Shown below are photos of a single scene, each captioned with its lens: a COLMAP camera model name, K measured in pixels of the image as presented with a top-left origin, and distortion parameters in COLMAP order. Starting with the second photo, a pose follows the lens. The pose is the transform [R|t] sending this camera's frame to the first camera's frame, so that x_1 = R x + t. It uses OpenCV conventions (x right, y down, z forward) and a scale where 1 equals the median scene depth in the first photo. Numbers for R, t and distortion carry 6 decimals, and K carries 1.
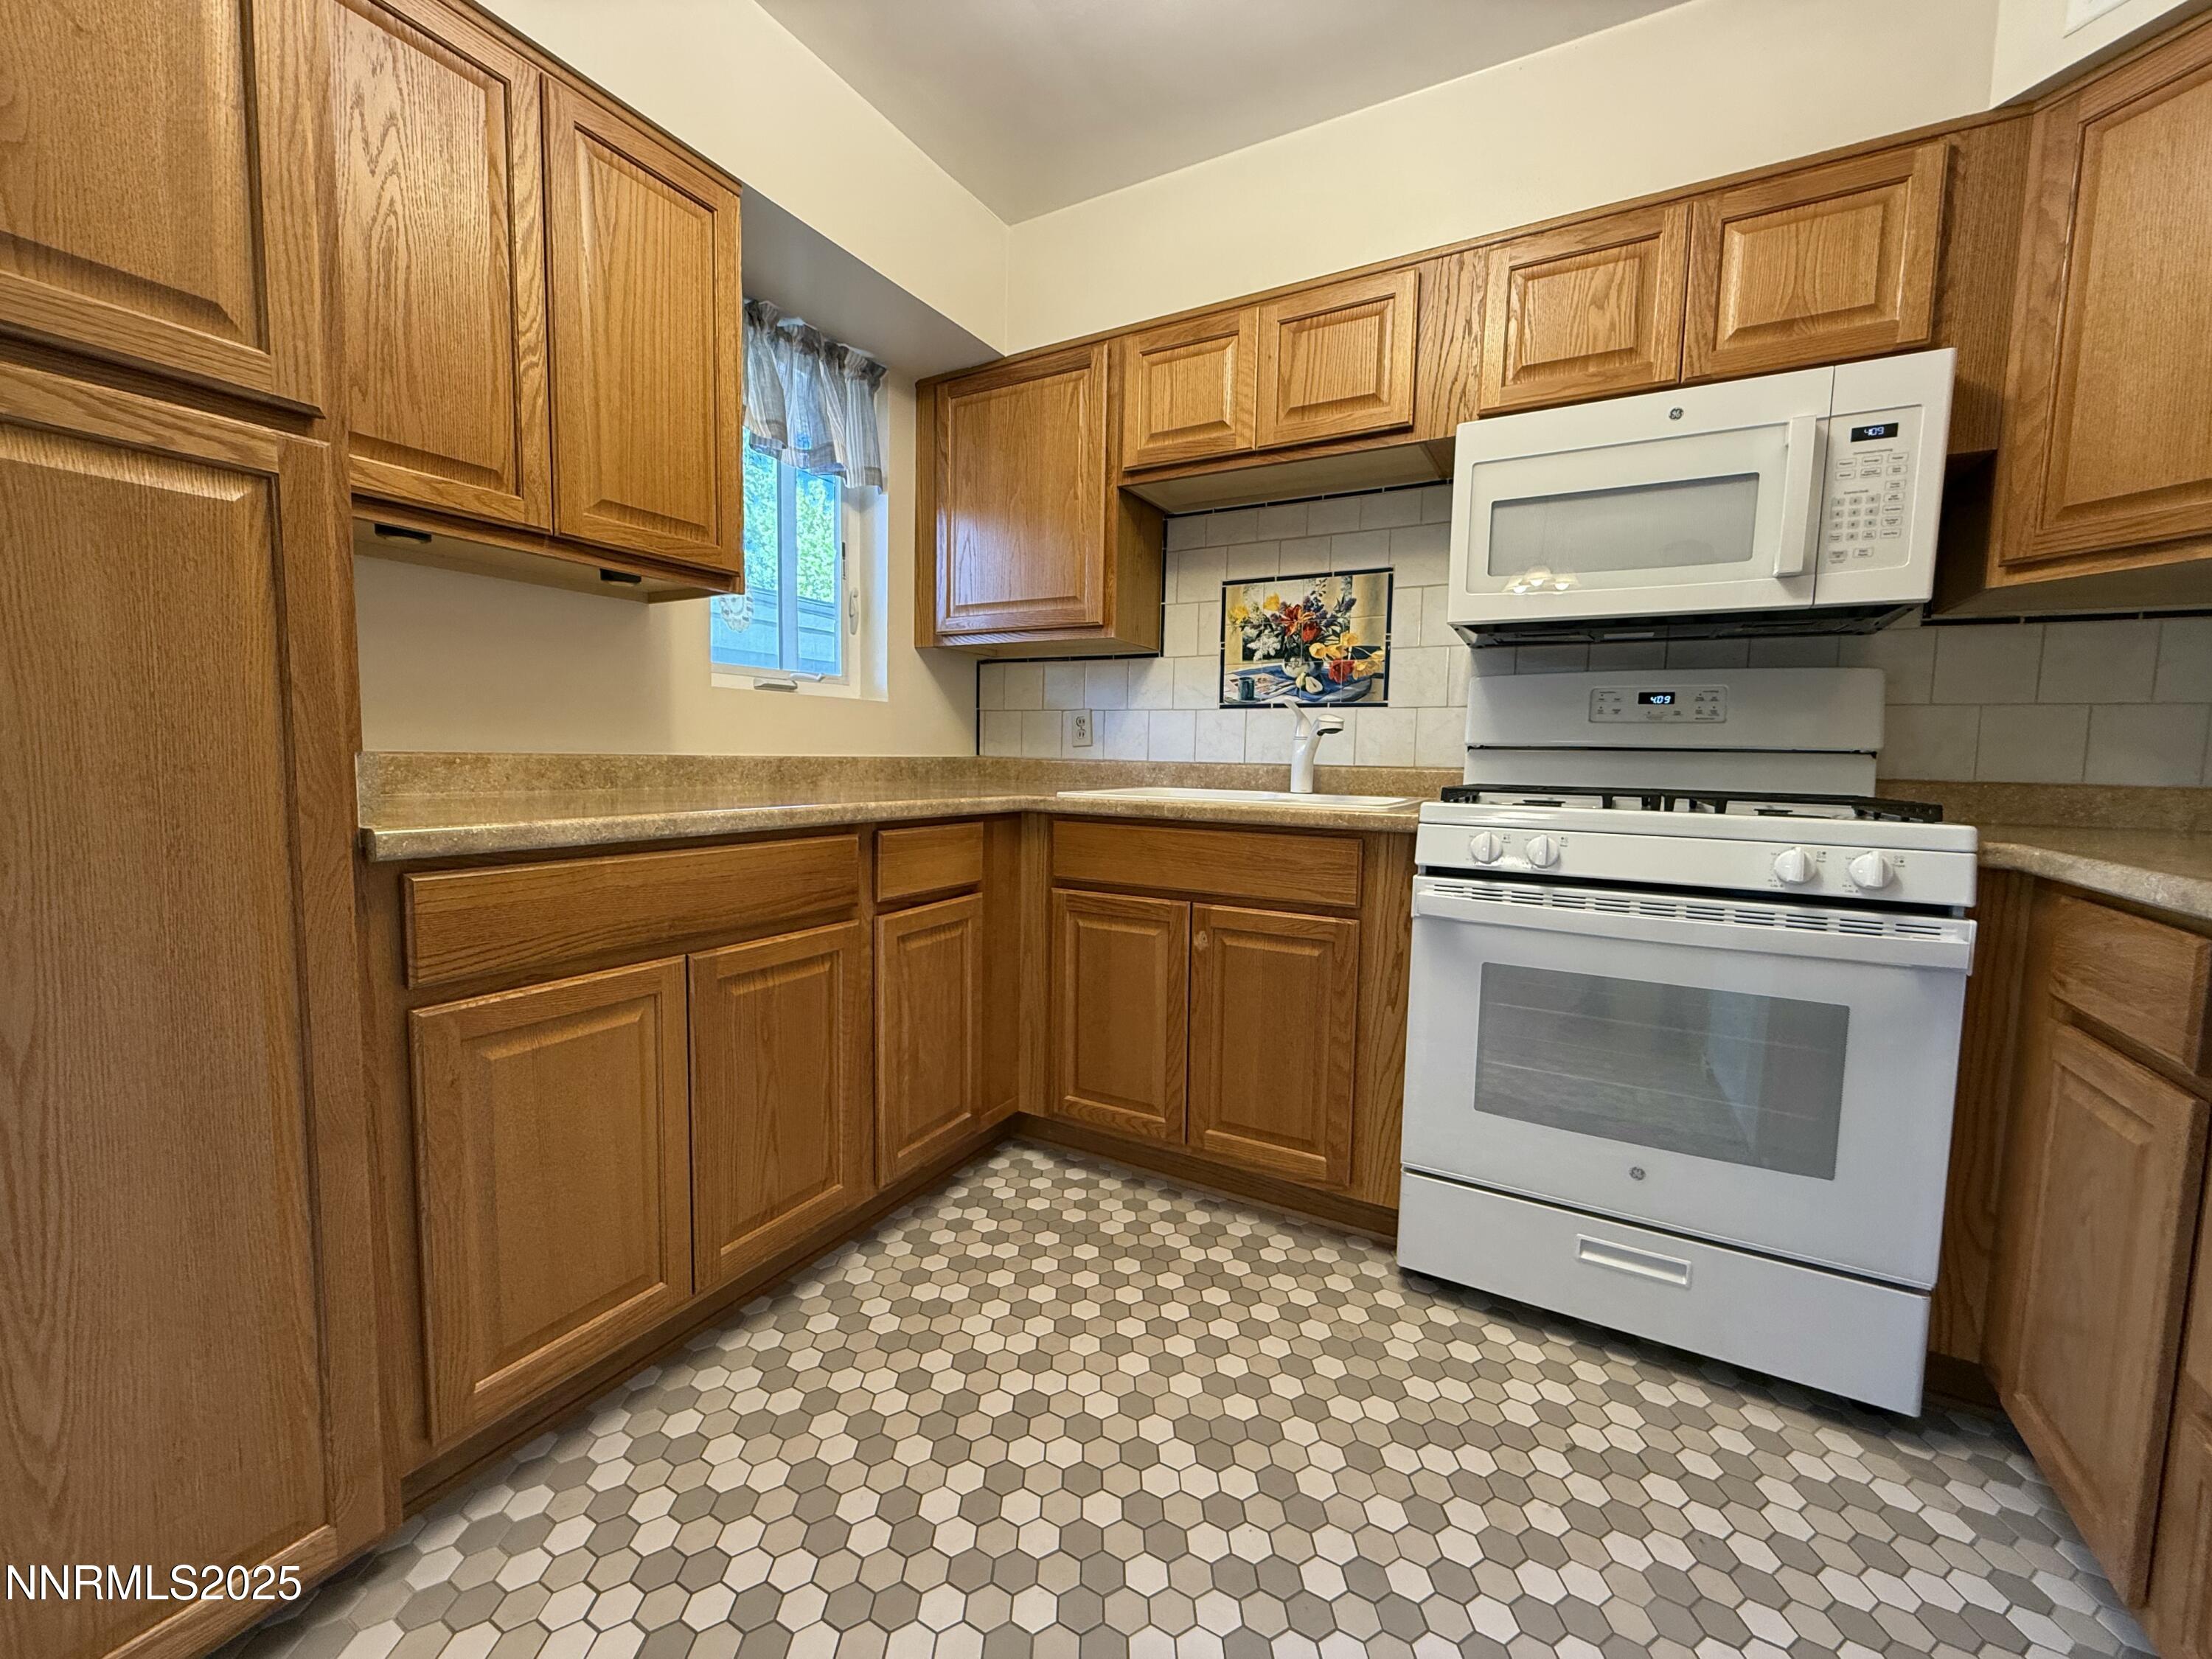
lens RADIAL K [[882.0, 0, 1099.9], [0, 882.0, 829.1], [0, 0, 1]] dist [-0.001429, -0.000165]
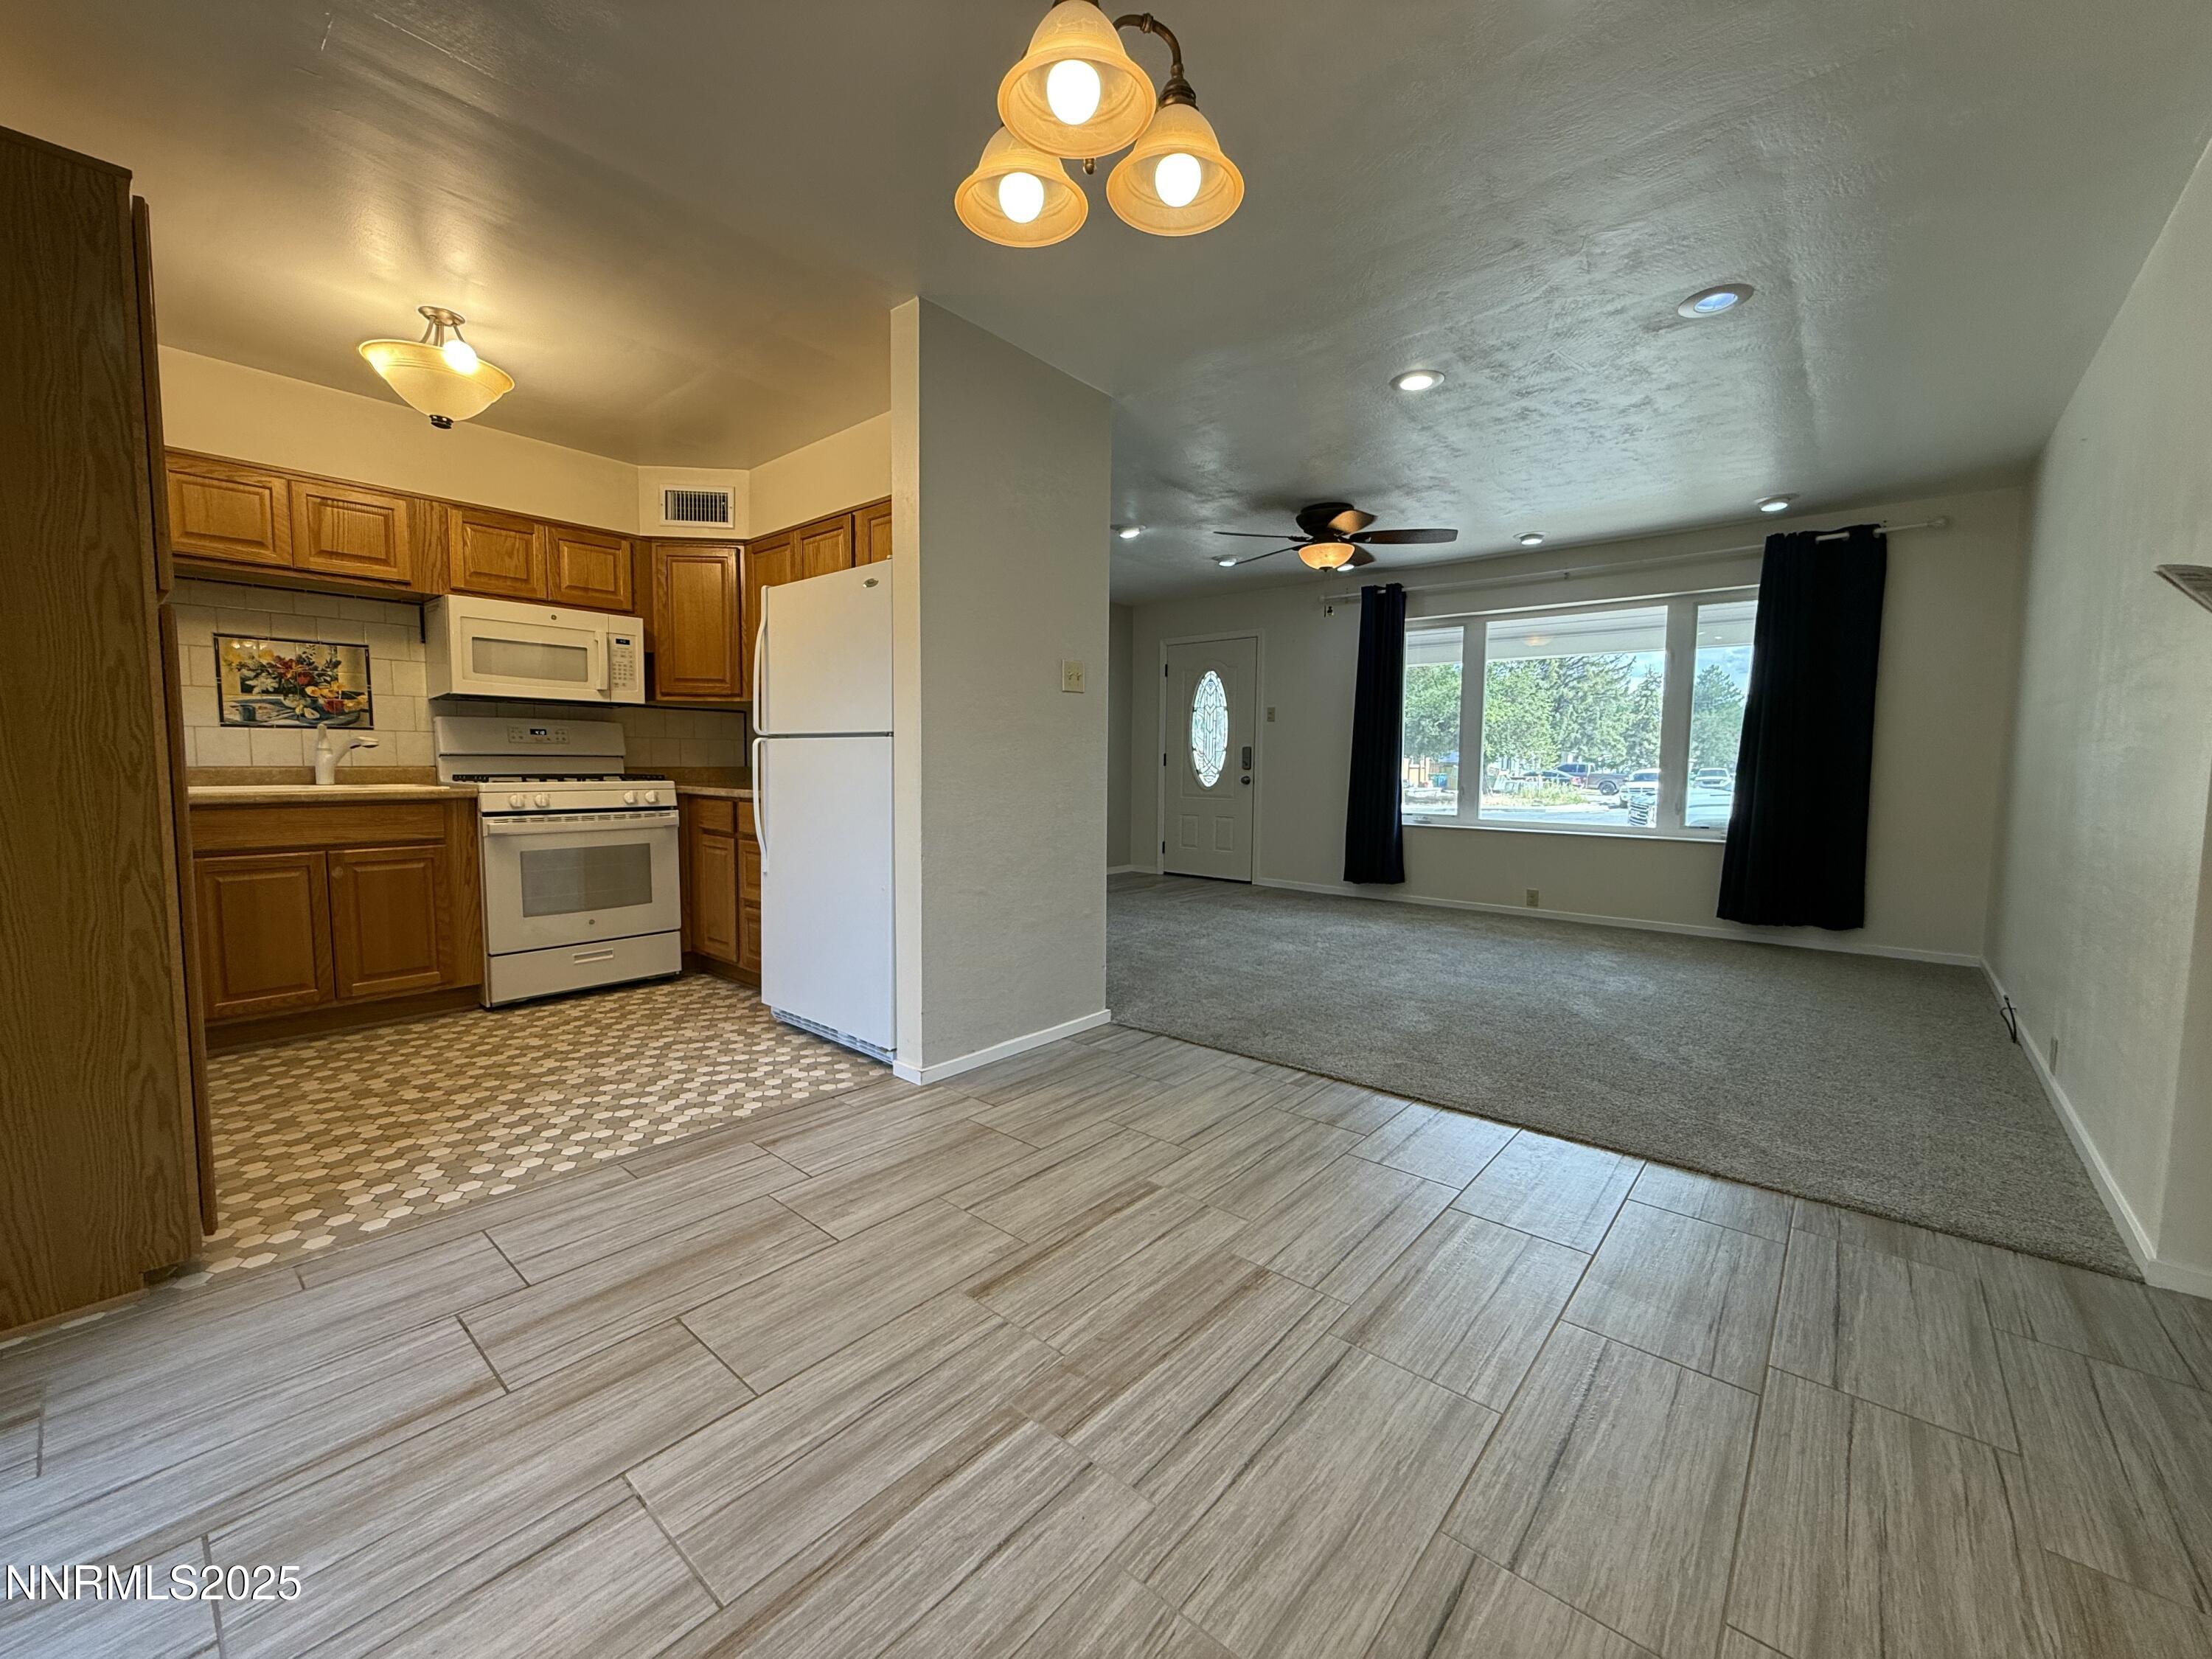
lens RADIAL K [[882.0, 0, 1098.9], [0, 882.0, 827.7], [0, 0, 1]] dist [-0.001429, -0.000165]
pose [[0.196396, -0.093438, 0.976062, -1.325544], [0.079015, 0.993720, 0.079230, 0.024283], [-0.977336, 0.061563, 0.202546, -0.825465]]
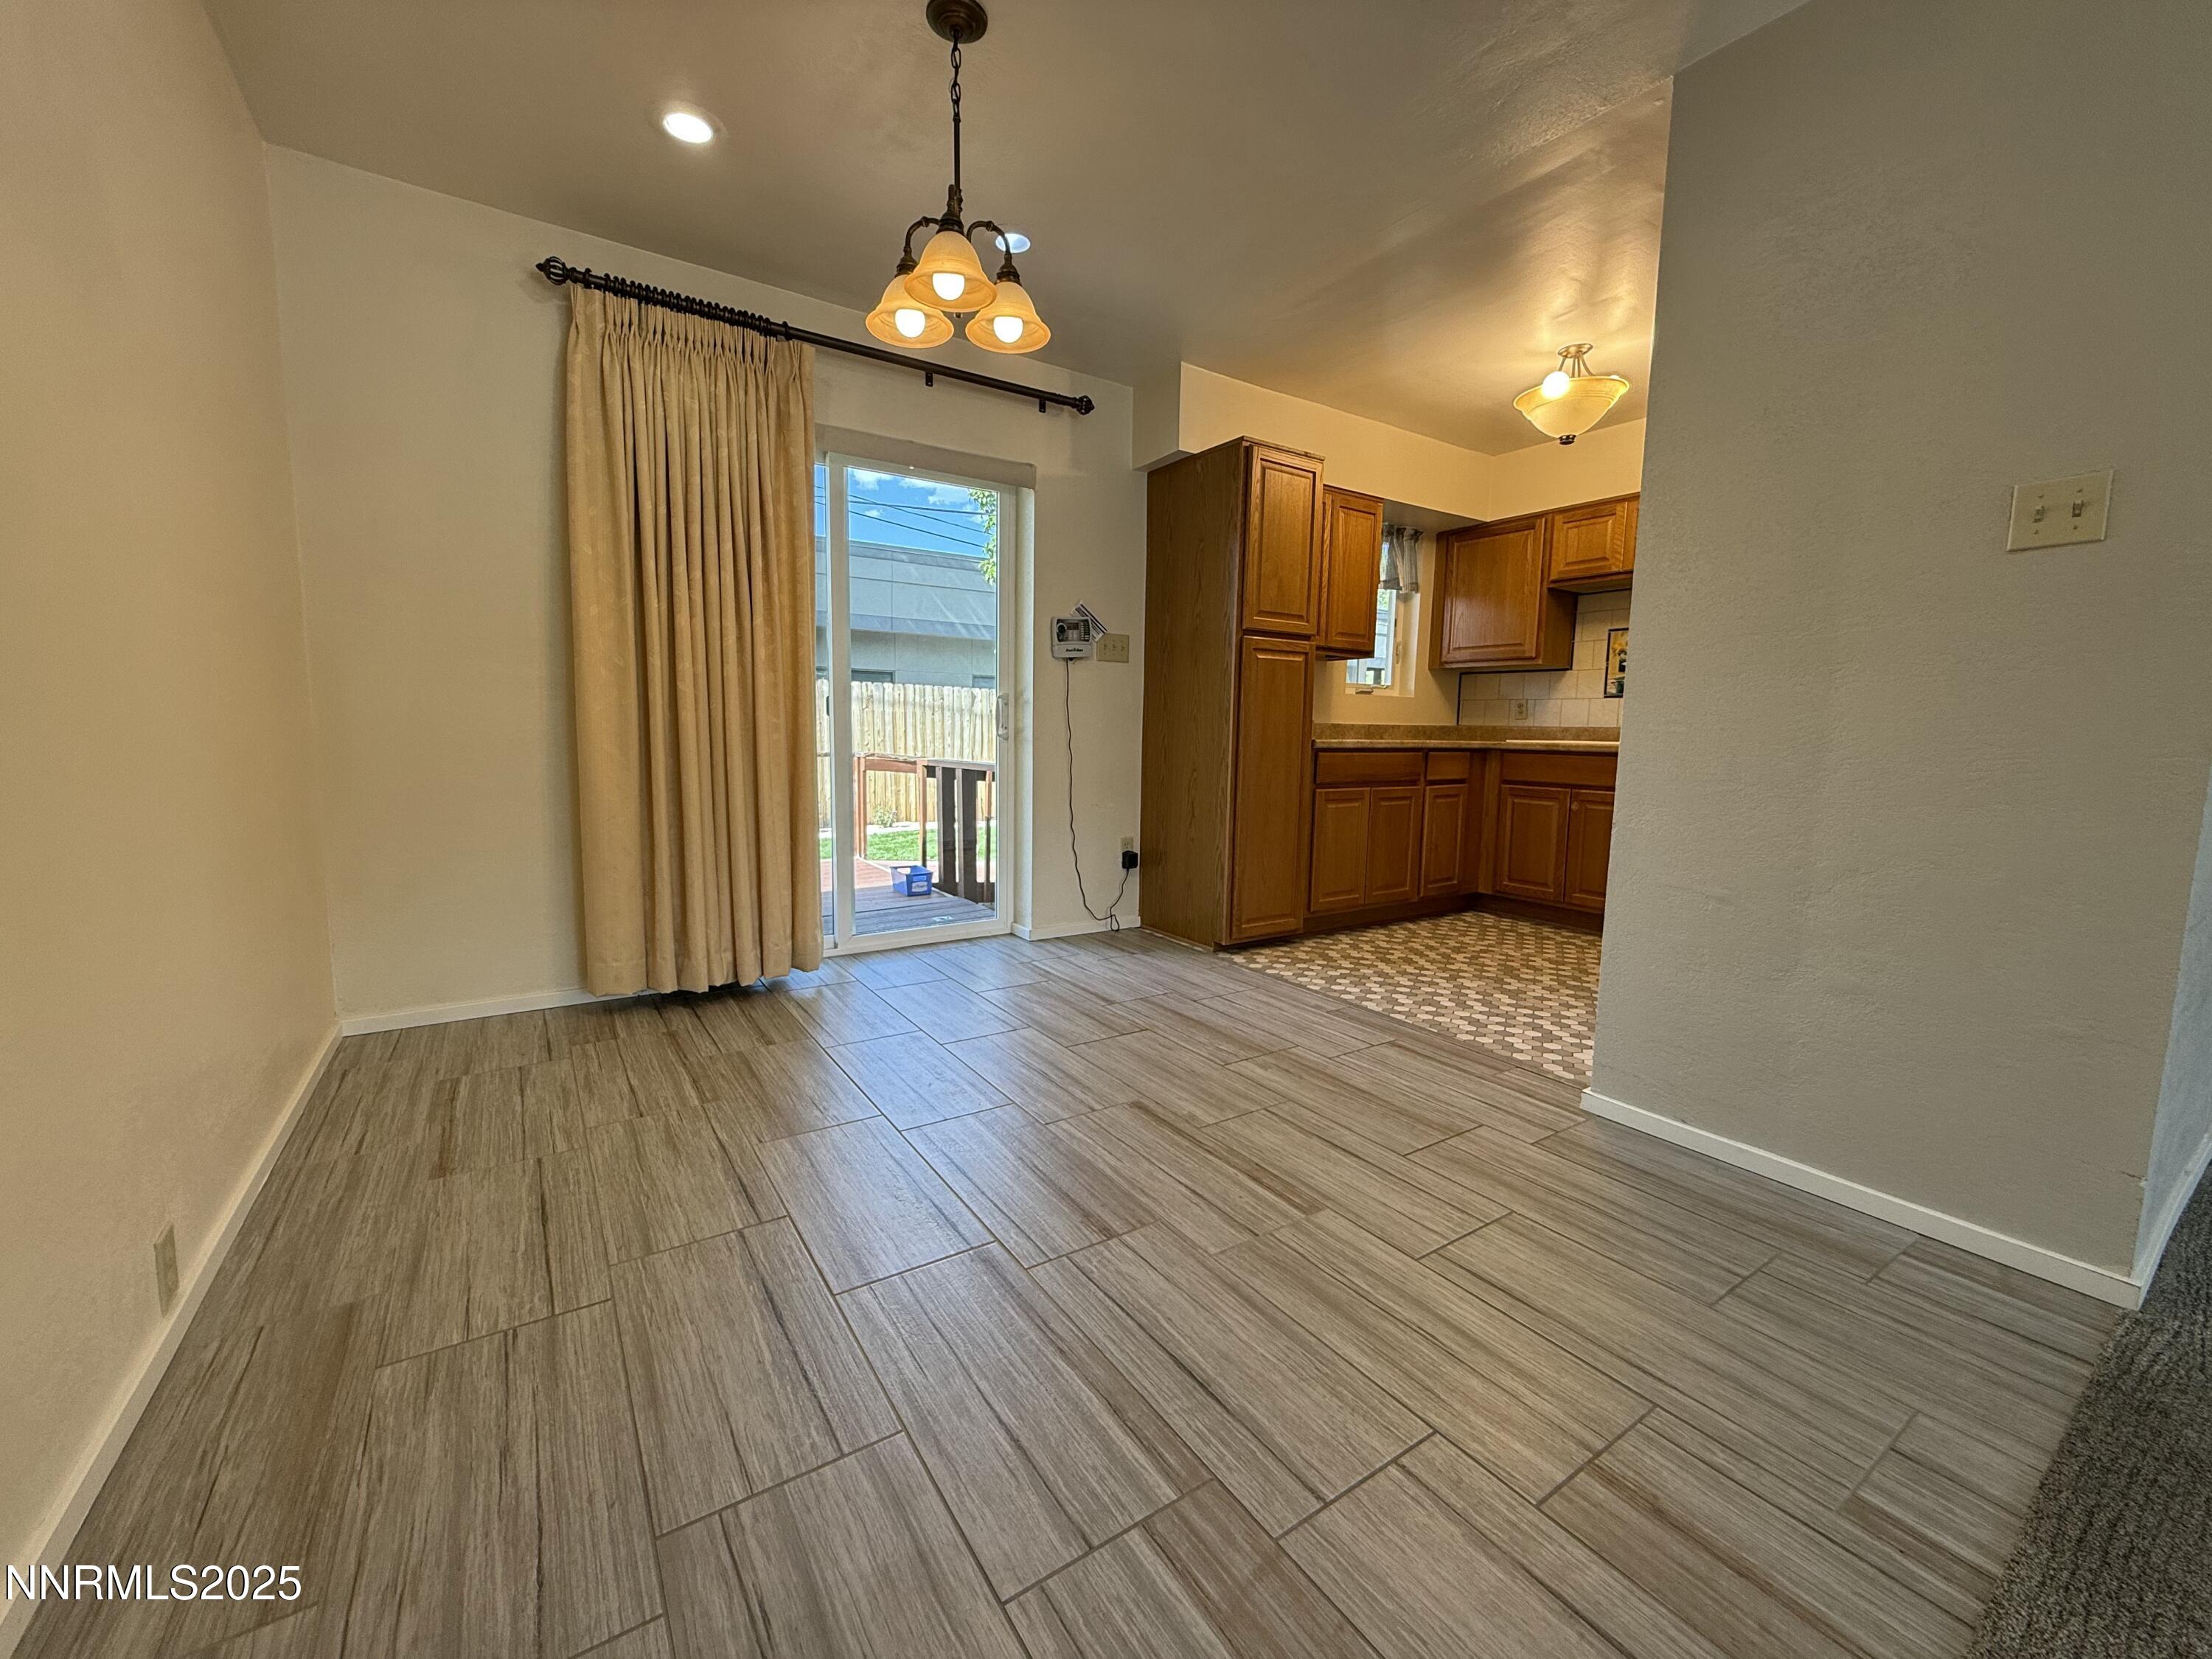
lens RADIAL K [[882.0, 0, 1096.4], [0, 882.0, 825.0], [0, 0, 1]] dist [-0.001429, -0.000165]
pose [[0.891406, 0.047613, -0.450697, 0.045969], [-0.038672, 0.998830, 0.029032, 0.166572], [0.451552, -0.008450, 0.892205, -1.612786]]
